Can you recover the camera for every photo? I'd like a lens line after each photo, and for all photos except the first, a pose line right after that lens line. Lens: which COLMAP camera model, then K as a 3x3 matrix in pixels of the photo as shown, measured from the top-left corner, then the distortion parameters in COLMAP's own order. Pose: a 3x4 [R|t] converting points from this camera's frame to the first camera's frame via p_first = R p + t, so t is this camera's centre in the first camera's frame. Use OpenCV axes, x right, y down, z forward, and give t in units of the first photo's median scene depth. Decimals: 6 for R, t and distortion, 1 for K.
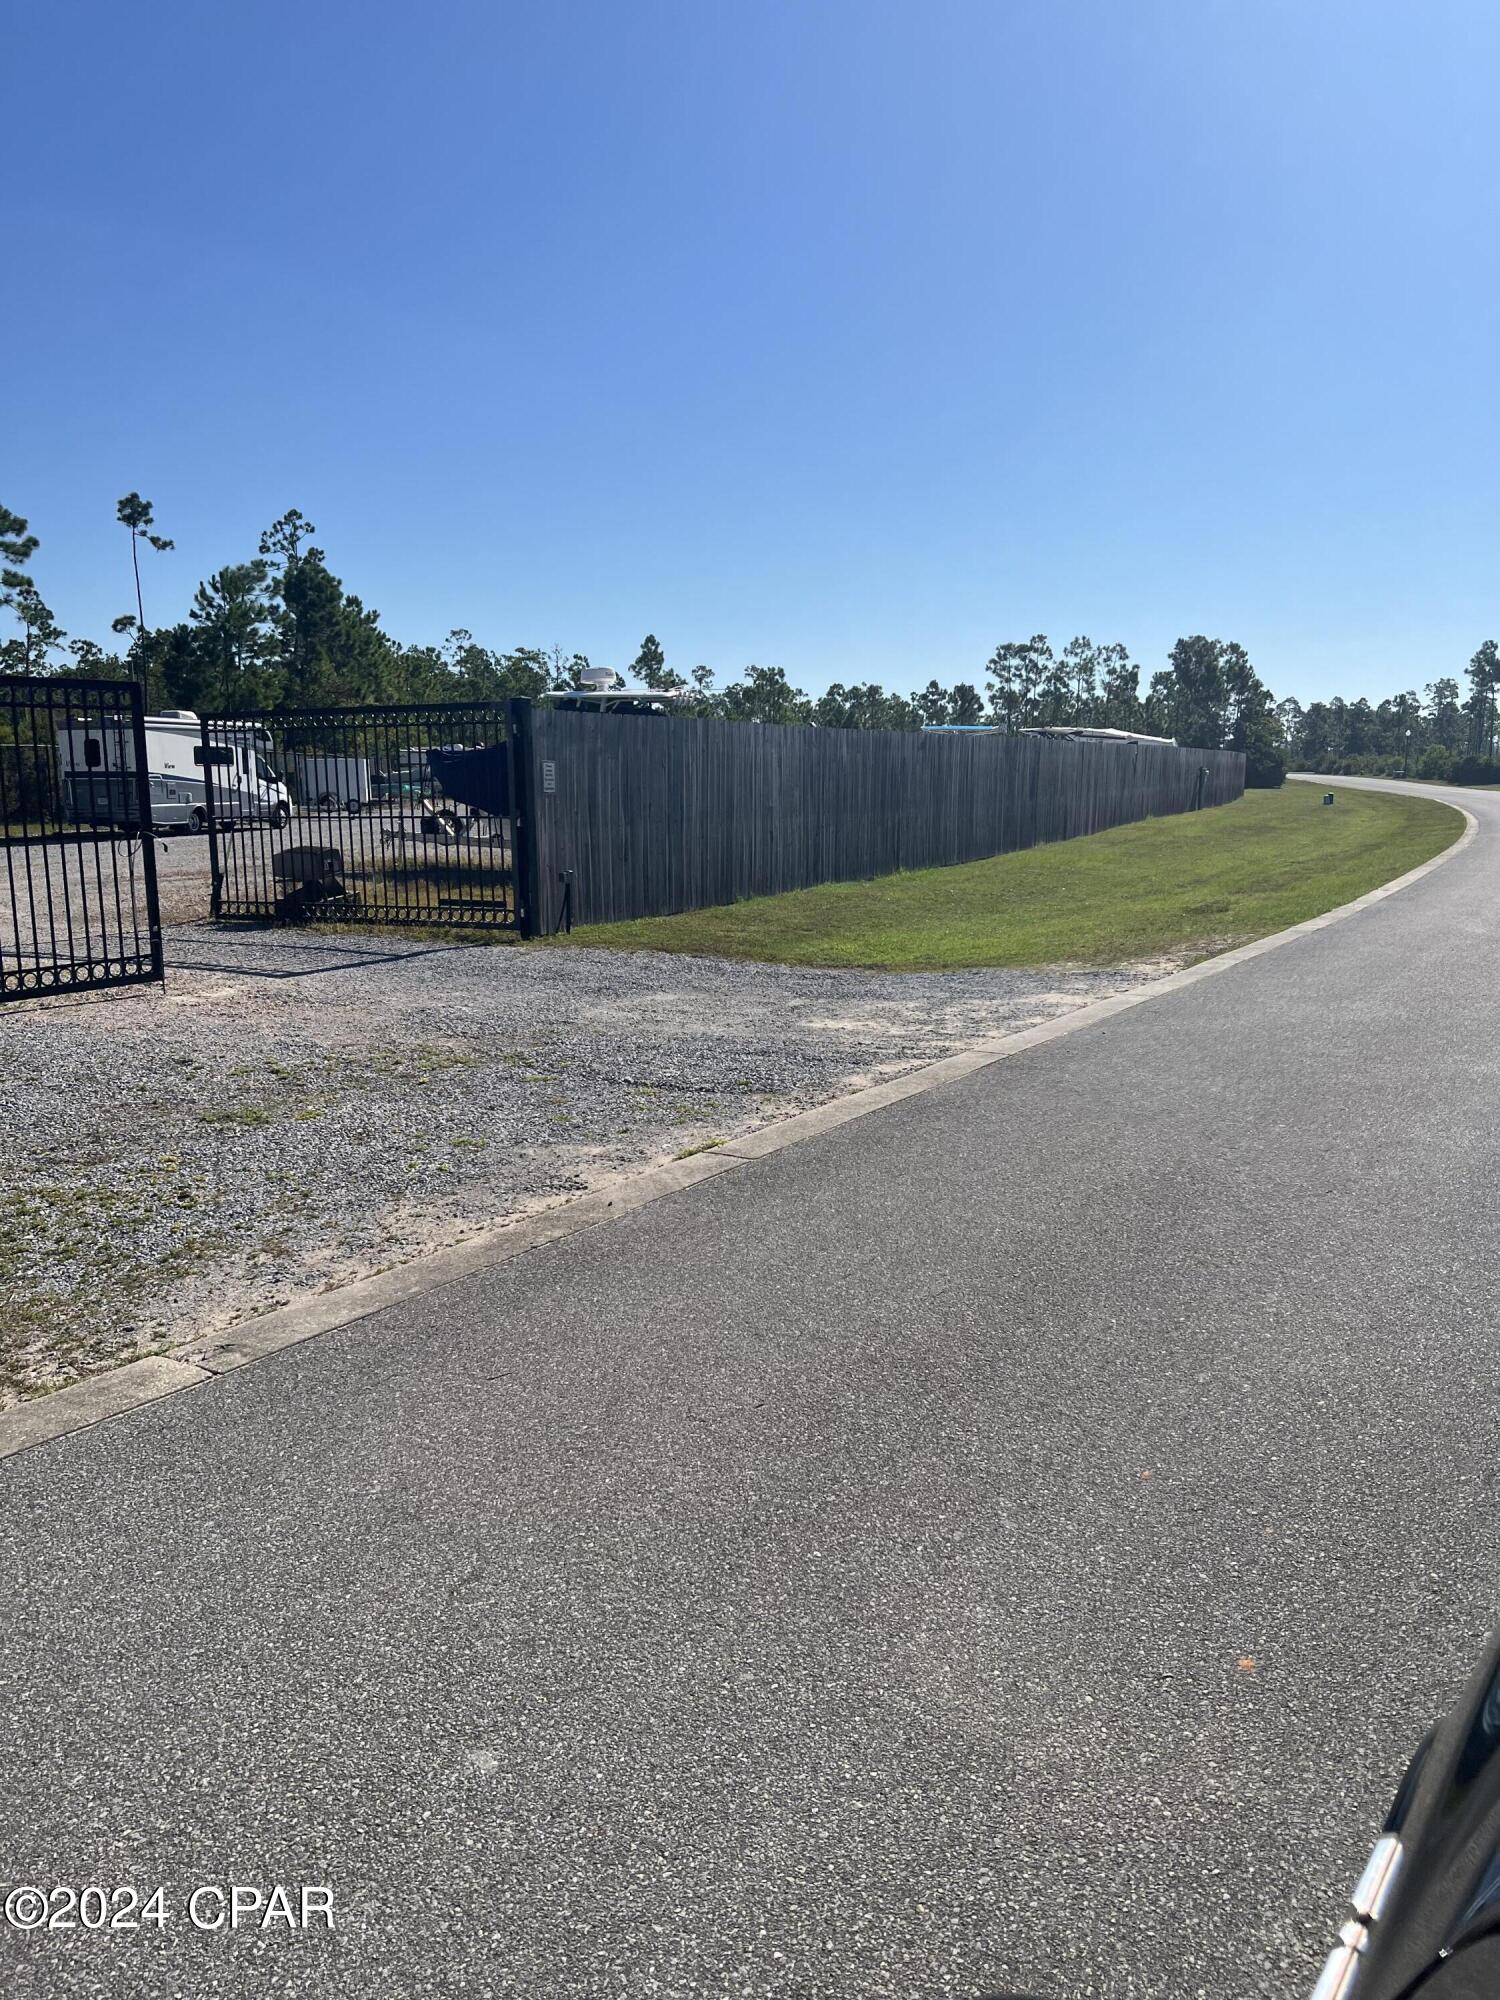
lens RADIAL K [[1495.4, 0, 750.6], [0, 1495.4, 1015.1], [0, 0, 1]] dist [0.055412, -0.069577]
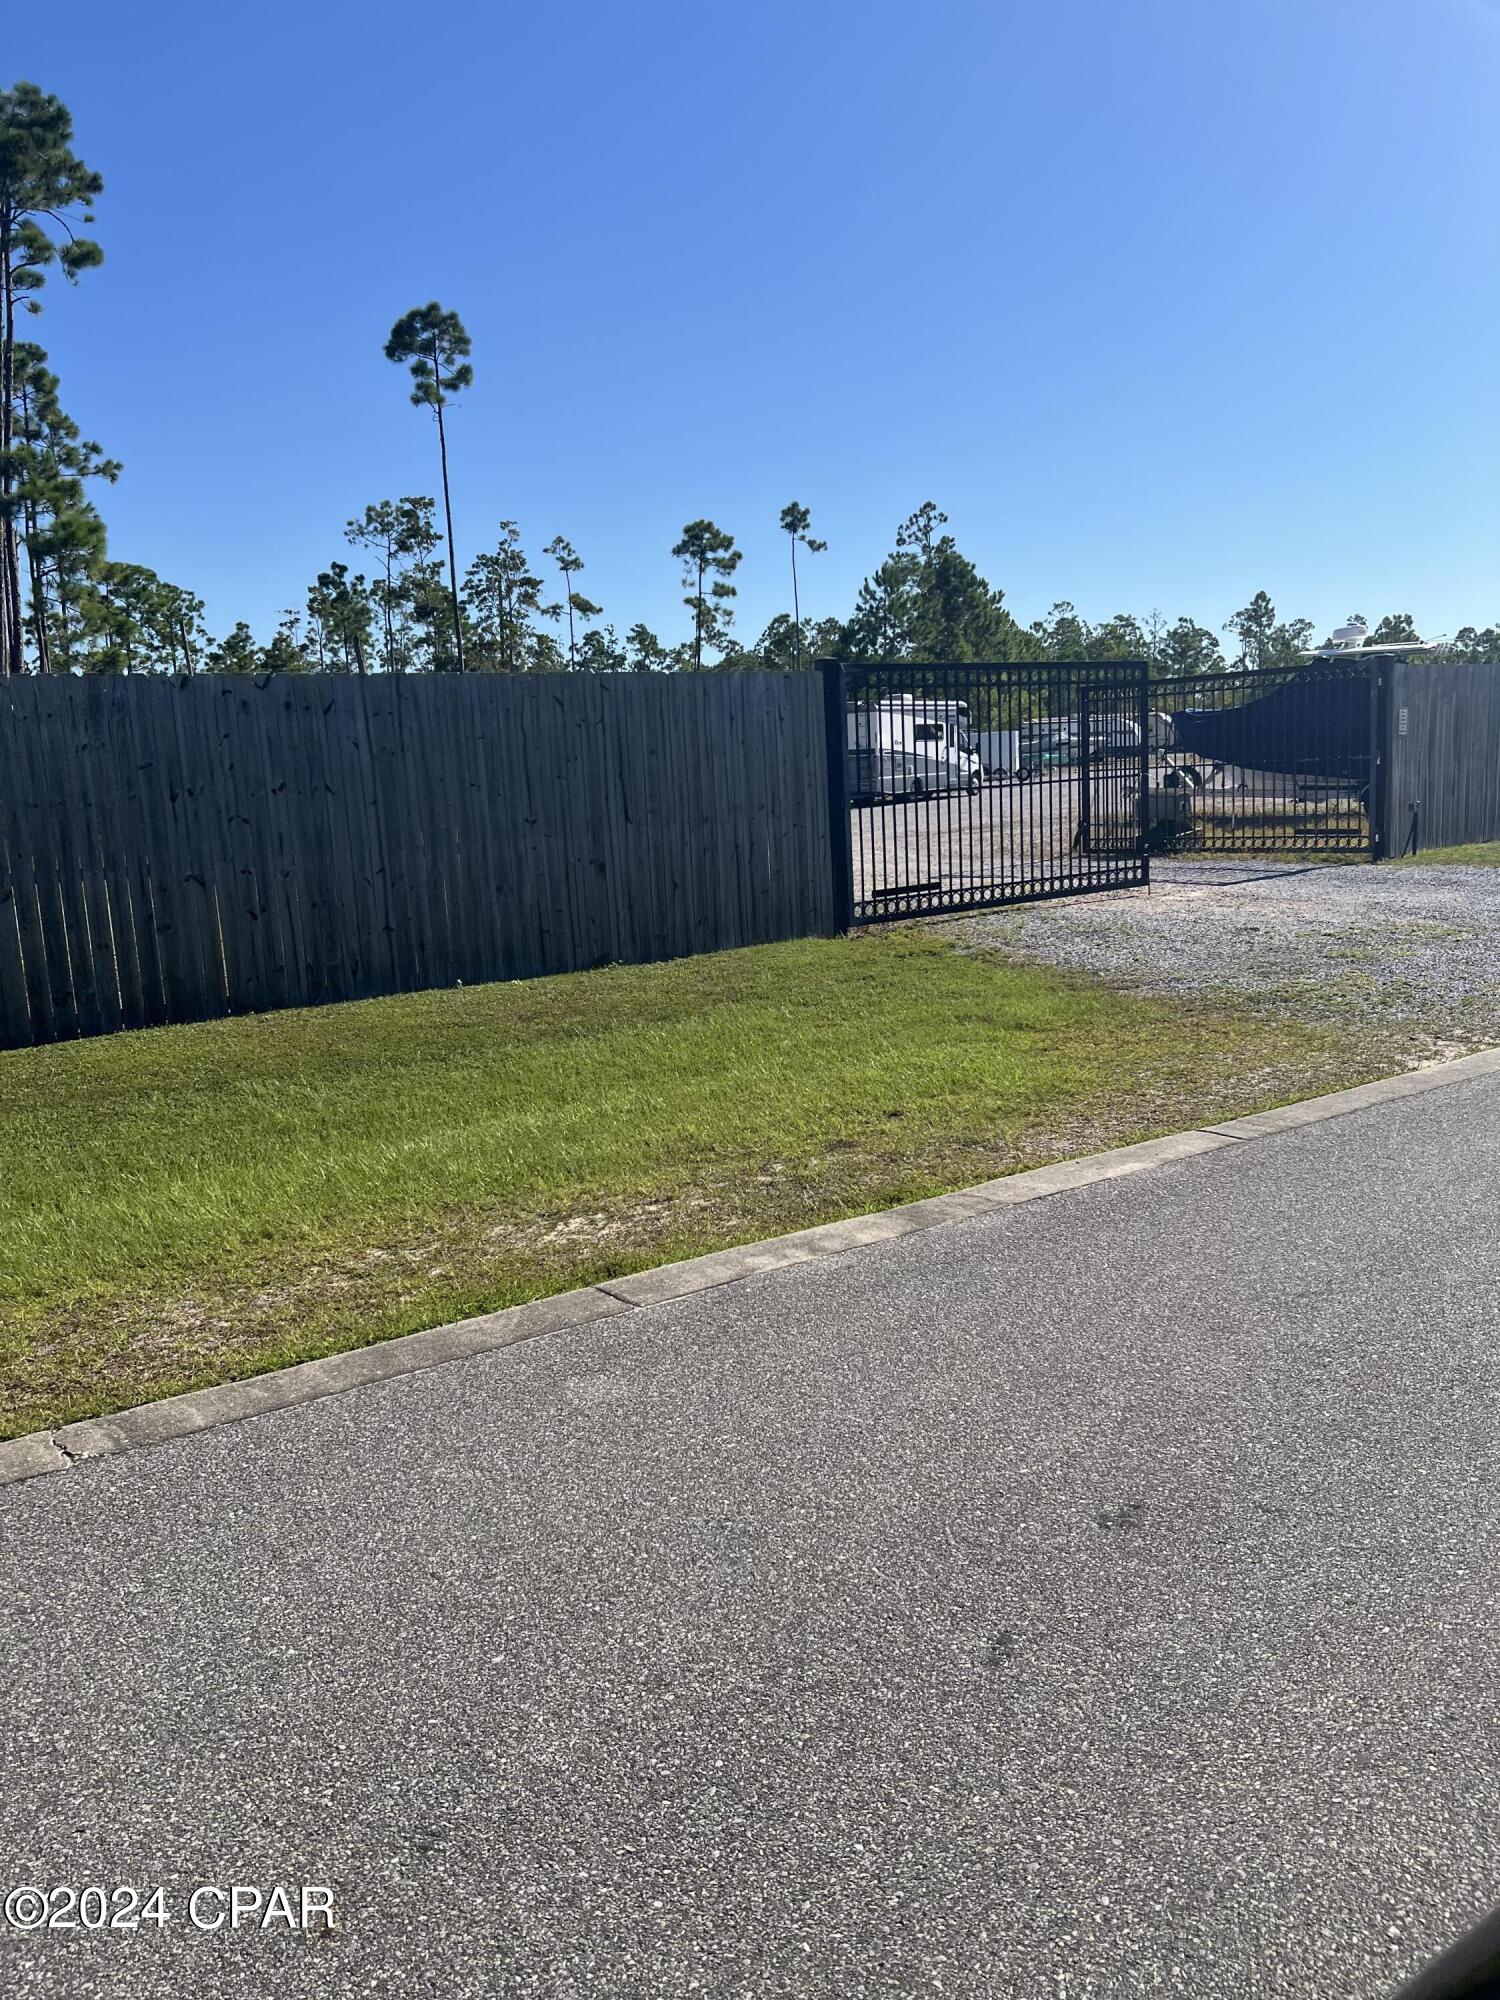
lens RADIAL K [[1495.4, 0, 783.0], [0, 1495.4, 1000.4], [0, 0, 1]] dist [0.055412, -0.069577]
pose [[0.937352, 0.016944, -0.347972, -0.395420], [-0.013826, 0.999839, 0.011443, 0.117662], [0.348110, -0.005915, 0.937435, -0.619808]]
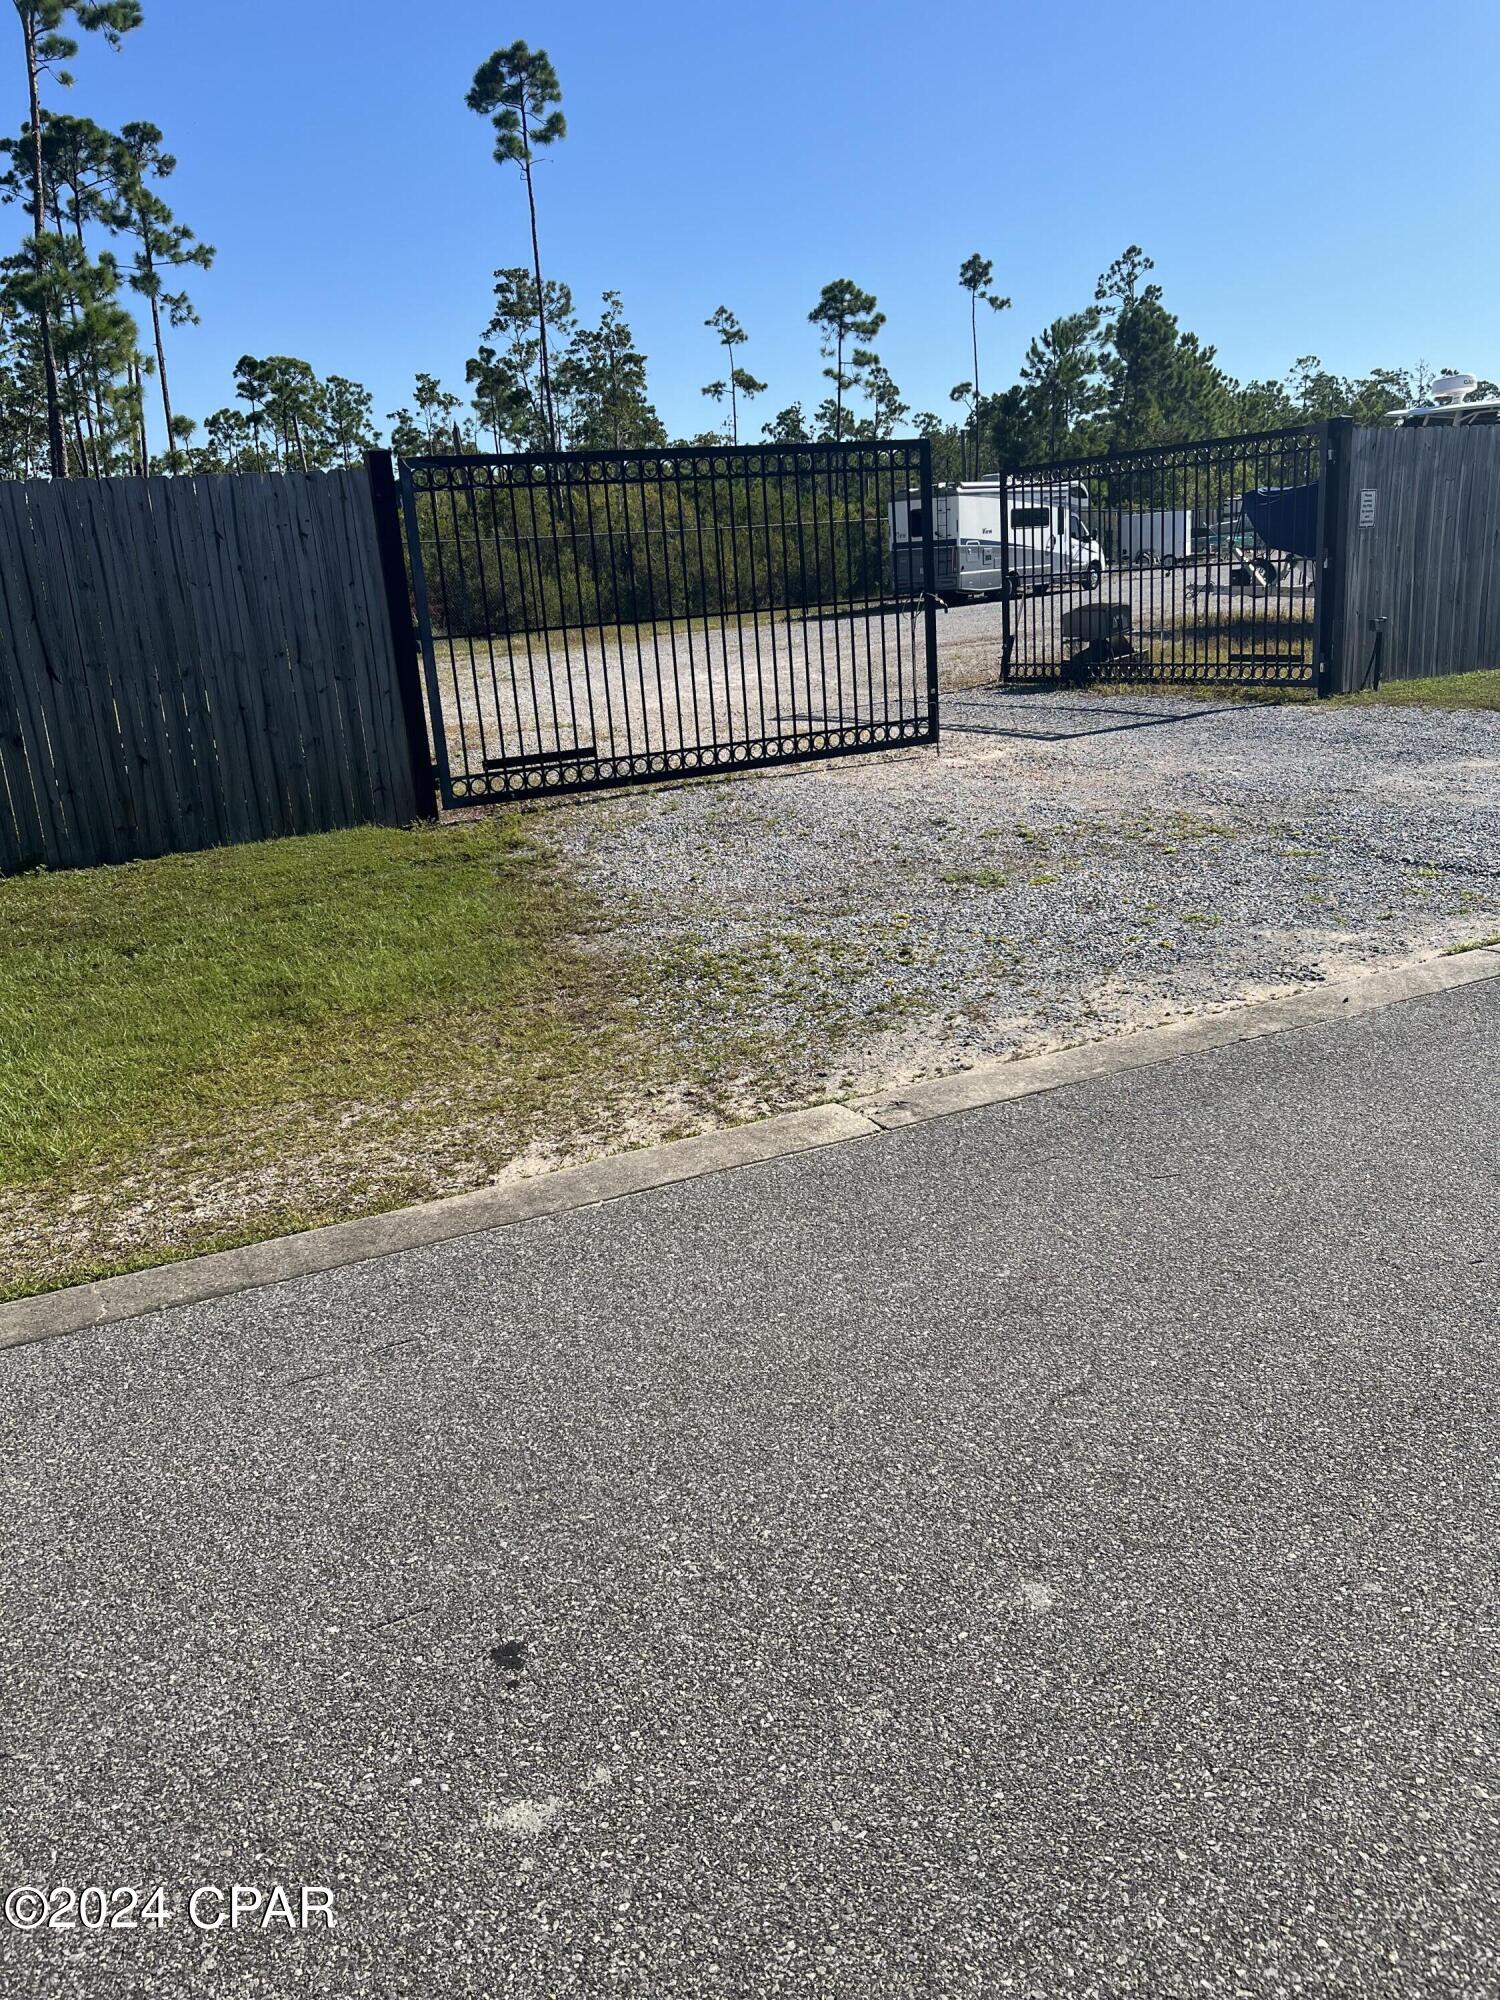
lens RADIAL K [[1495.4, 0, 743.5], [0, 1495.4, 998.7], [0, 0, 1]] dist [0.055412, -0.069577]
pose [[0.863289, 0.091481, -0.496349, 0.032977], [-0.020416, 0.988961, 0.146764, 0.004354], [0.504296, -0.116567, 0.855627, 0.068277]]
